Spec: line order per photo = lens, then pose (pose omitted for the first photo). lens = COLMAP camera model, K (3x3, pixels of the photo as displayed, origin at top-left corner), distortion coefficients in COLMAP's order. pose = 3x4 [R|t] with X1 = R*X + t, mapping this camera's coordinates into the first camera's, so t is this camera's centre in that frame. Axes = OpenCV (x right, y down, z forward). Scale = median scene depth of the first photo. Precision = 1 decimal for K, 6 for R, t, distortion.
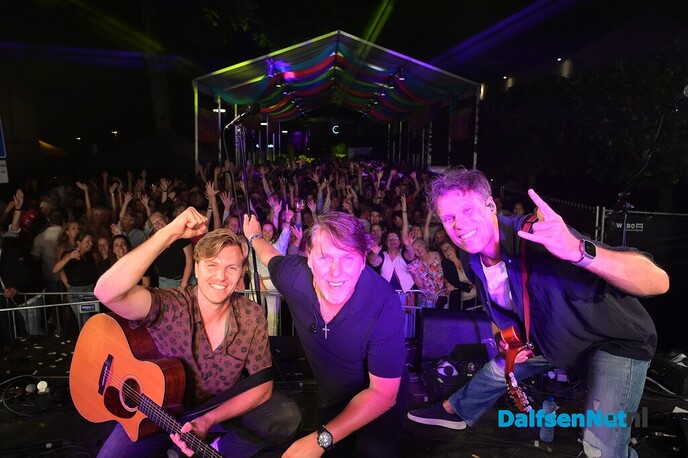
lens RADIAL K [[469.8, 0, 345.4], [0, 469.8, 227.3], [0, 0, 1]] dist [-0.008963, -0.002257]
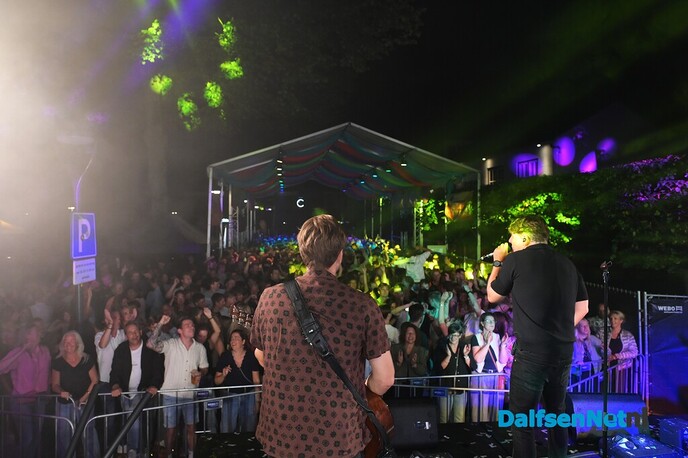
lens RADIAL K [[488.9, 0, 344.0], [0, 488.9, 229.0], [0, 0, 1]] dist [-0.007297, -0.003384]
pose [[0.995673, -0.009532, 0.092440, -0.130949], [0.022983, 0.989083, -0.145556, -0.018002], [-0.090044, 0.147051, 0.985022, -0.056679]]
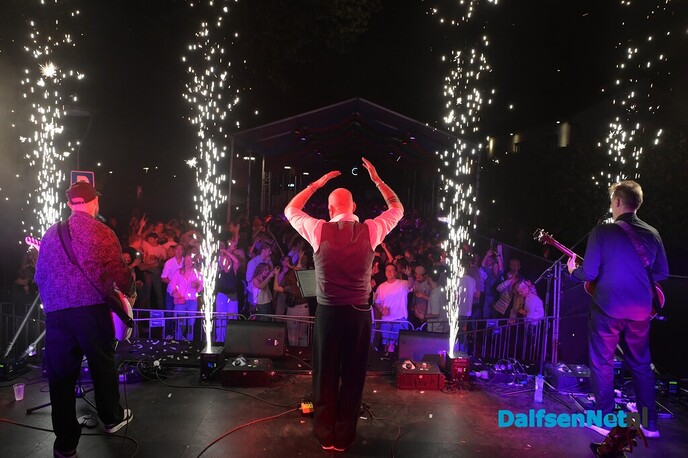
lens RADIAL K [[469.8, 0, 345.4], [0, 469.8, 227.3], [0, 0, 1]] dist [-0.008963, -0.002257]
pose [[0.998662, 0.035550, -0.037543, 0.009695], [-0.038494, 0.995982, -0.080857, -0.005118], [0.034518, 0.082194, 0.996018, -0.127648]]
